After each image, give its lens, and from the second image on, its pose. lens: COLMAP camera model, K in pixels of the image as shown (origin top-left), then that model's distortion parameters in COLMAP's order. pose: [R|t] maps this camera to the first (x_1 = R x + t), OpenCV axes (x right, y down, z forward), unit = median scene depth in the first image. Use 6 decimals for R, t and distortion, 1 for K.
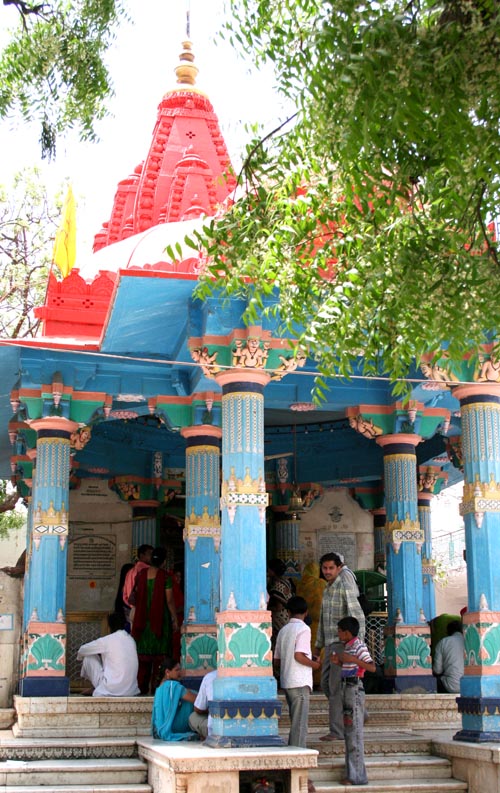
lens RADIAL K [[1262.8, 0, 250.0], [0, 1262.8, 396.5], [0, 0, 1]] dist [-0.001540, 0.019784]
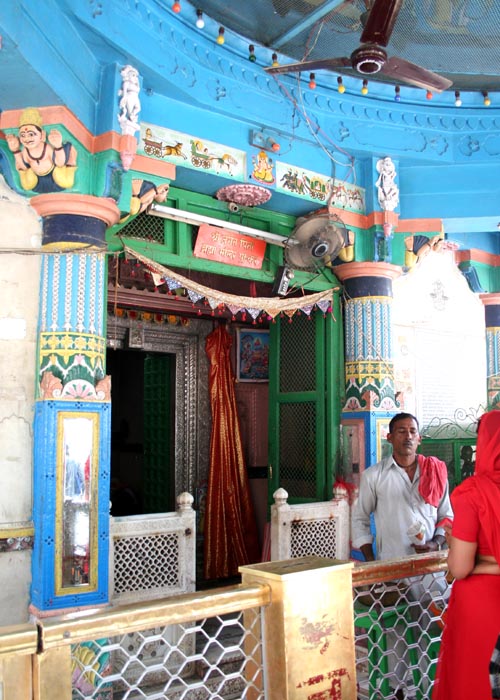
lens RADIAL K [[692.4, 0, 250.0], [0, 692.4, 350.0], [0, 0, 1]] dist [-0.003426, -0.001695]
pose [[0.902128, 0.060904, 0.427148, -0.109855], [-0.109432, 0.989914, 0.089973, 0.092504], [-0.417360, -0.127910, 0.899694, 0.737204]]
